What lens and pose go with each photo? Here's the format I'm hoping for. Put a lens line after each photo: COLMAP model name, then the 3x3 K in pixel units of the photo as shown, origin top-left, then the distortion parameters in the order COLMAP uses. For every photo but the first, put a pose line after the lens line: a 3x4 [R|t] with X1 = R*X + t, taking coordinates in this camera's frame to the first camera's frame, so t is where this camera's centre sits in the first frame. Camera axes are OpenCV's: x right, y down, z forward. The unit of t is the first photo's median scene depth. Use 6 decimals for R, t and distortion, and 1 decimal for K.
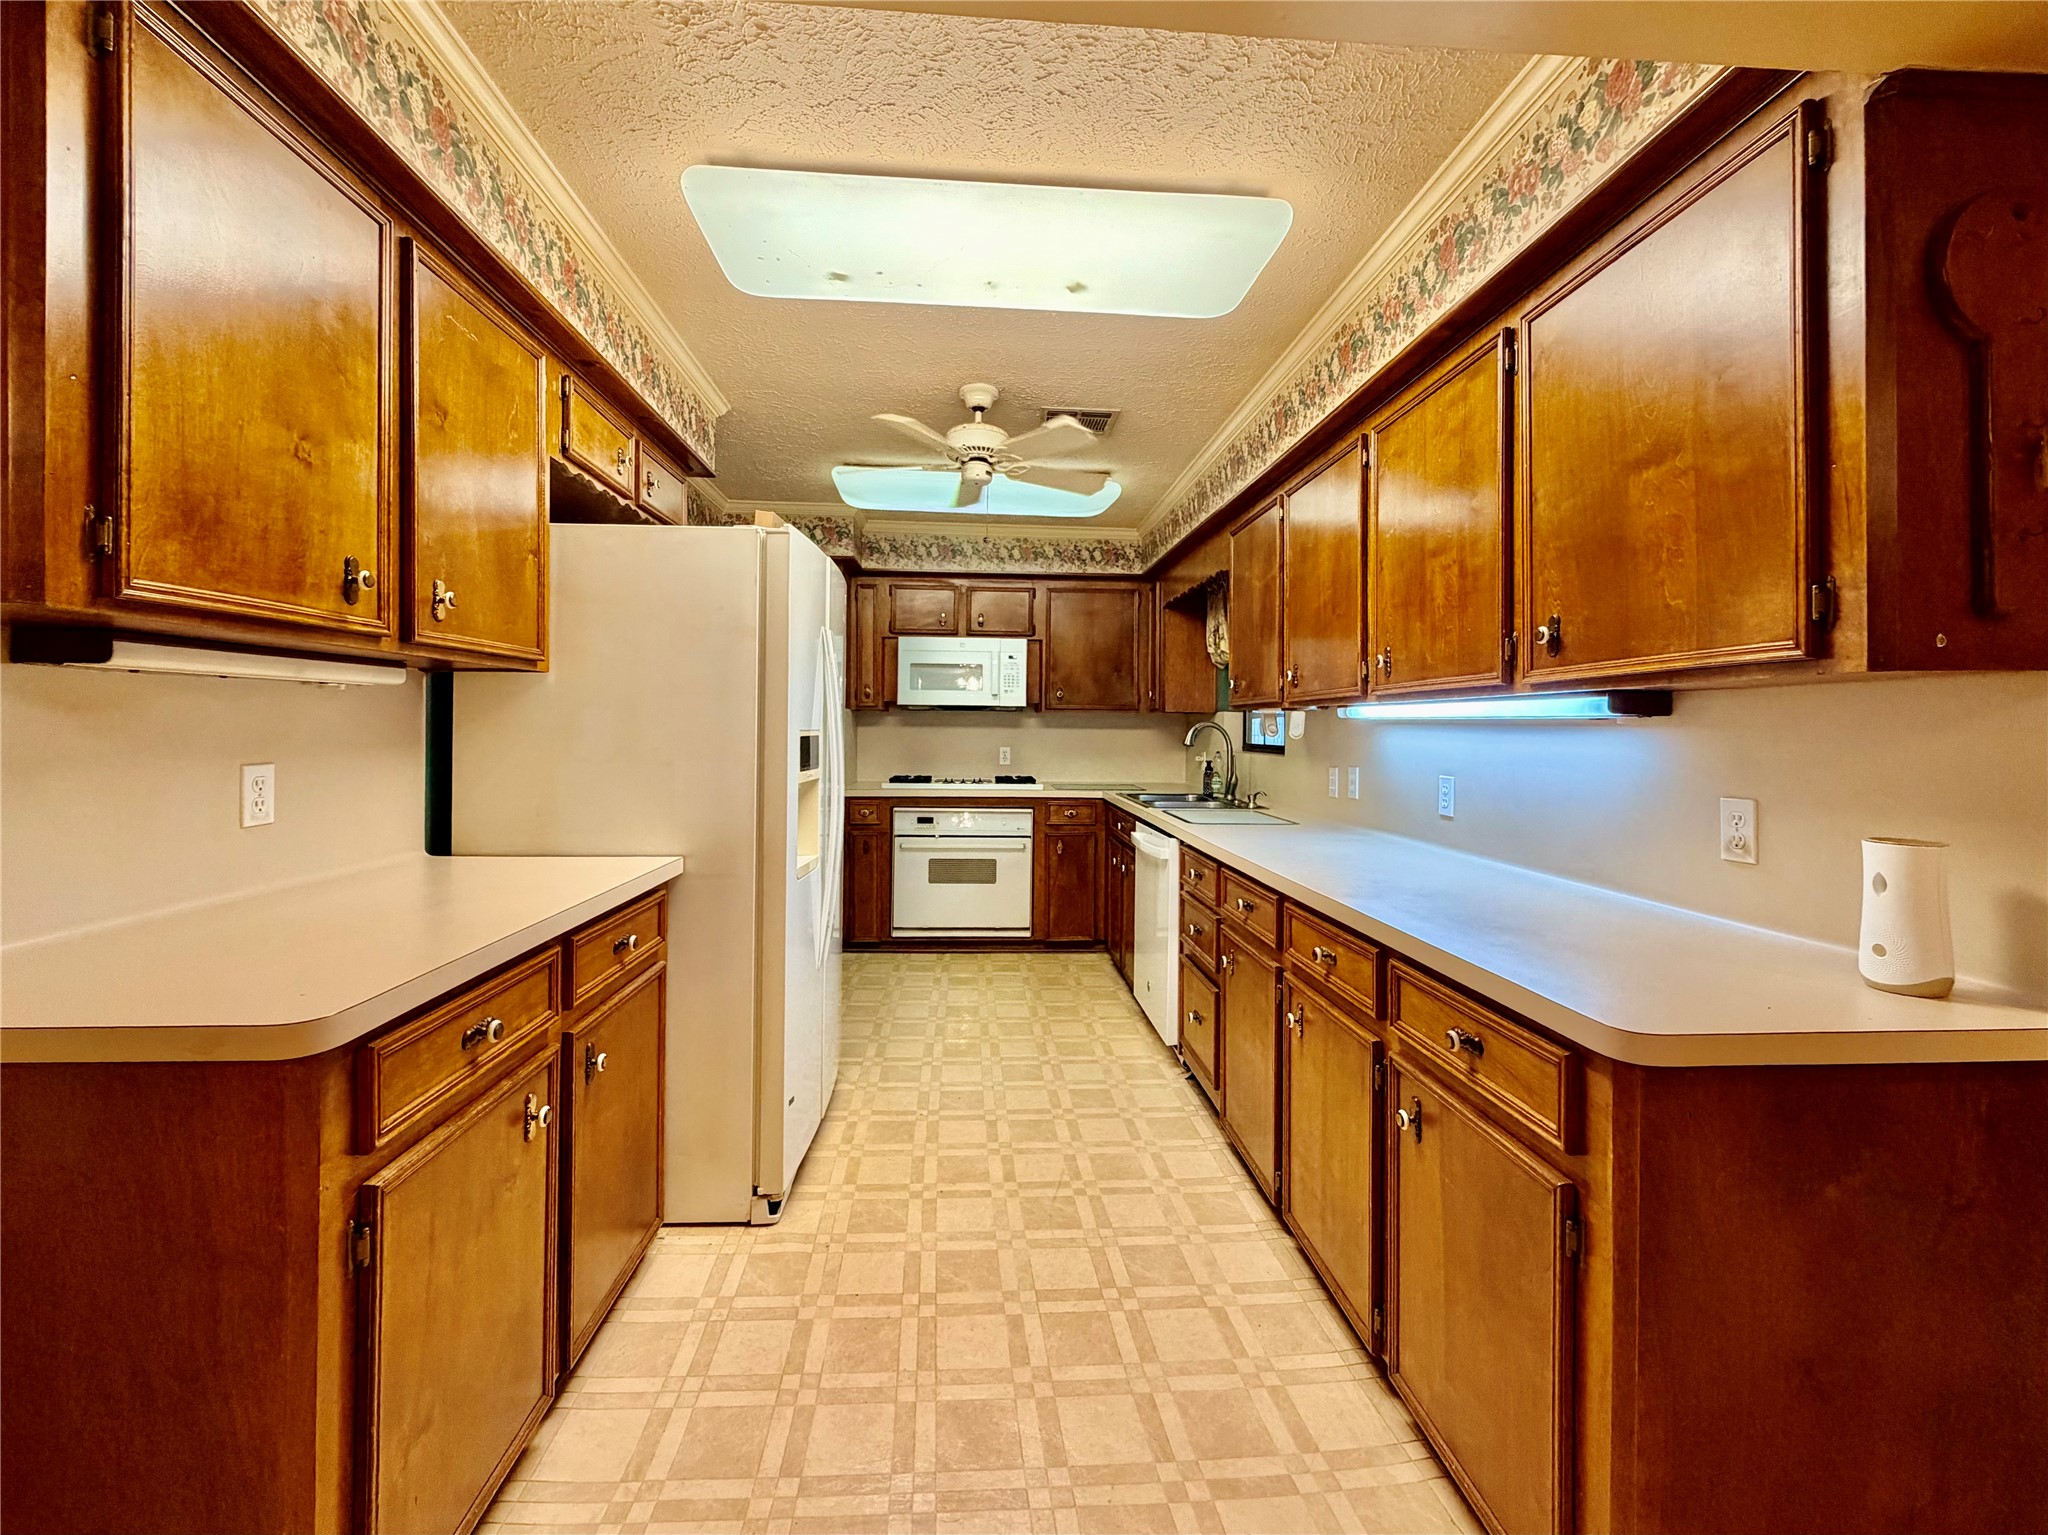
lens RADIAL K [[839.3, 0, 1016.7], [0, 839.3, 731.4], [0, 0, 1]] dist [-0.000896, -0.000147]
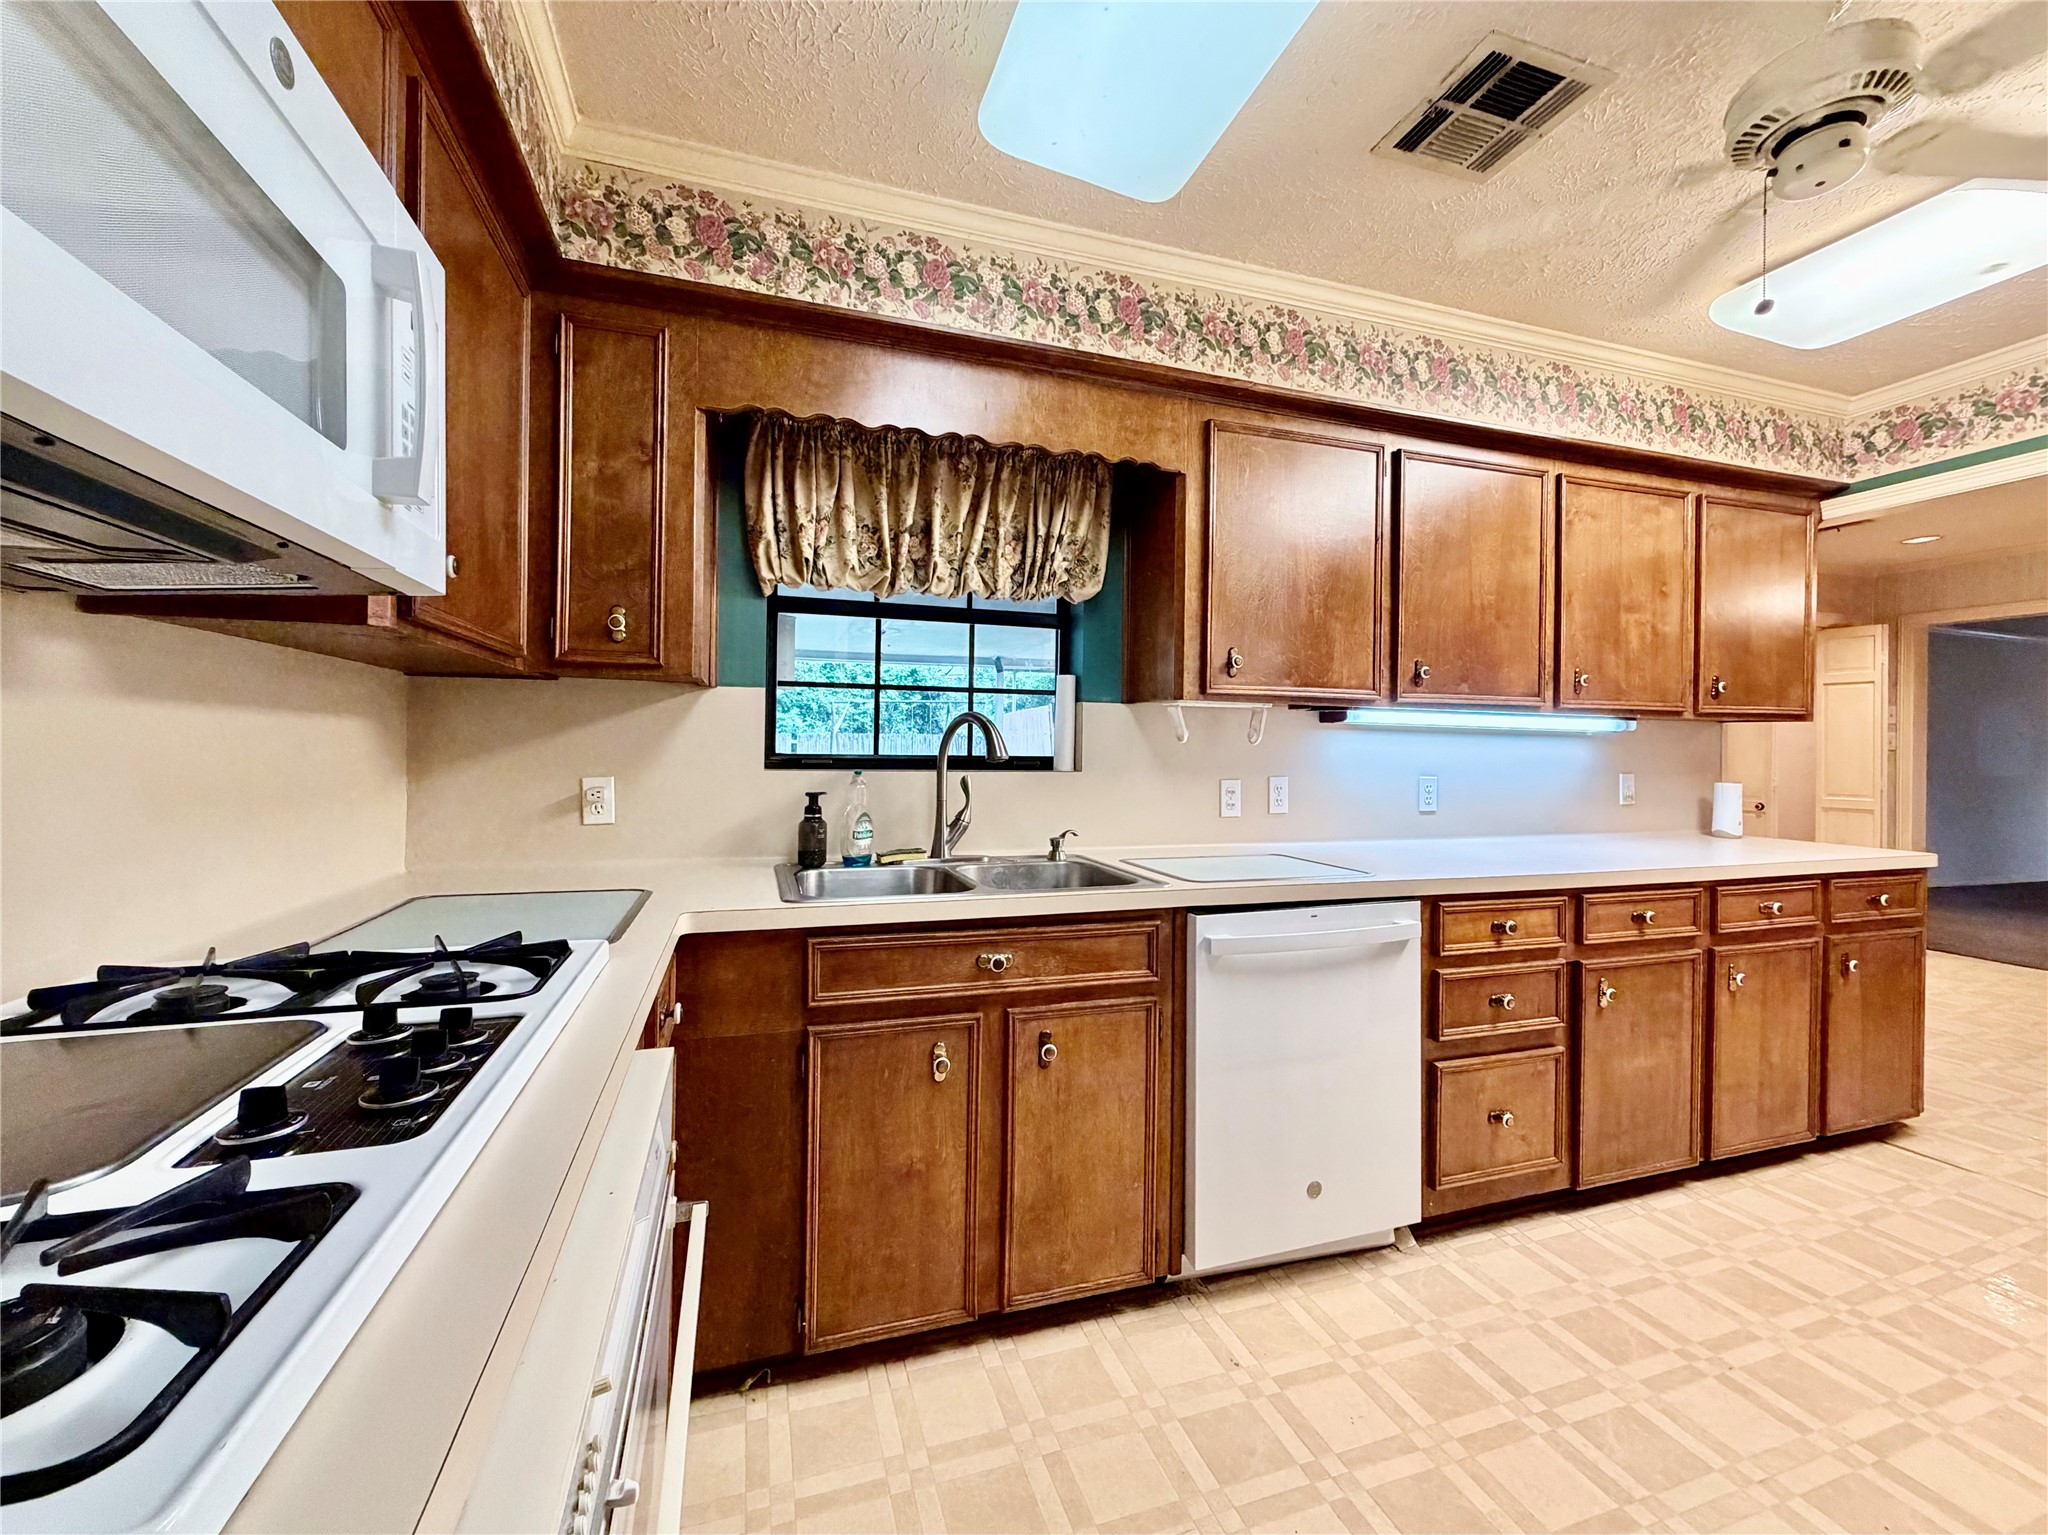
lens RADIAL K [[830.2, 0, 1028.1], [0, 830.2, 745.8], [0, 0, 1]] dist [-0.001256, 0.000235]
pose [[-0.257881, -0.006038, 0.966158, -0.368882], [-0.015710, 0.999874, 0.002056, 0.015066], [-0.966049, -0.014648, -0.257943, 1.521724]]
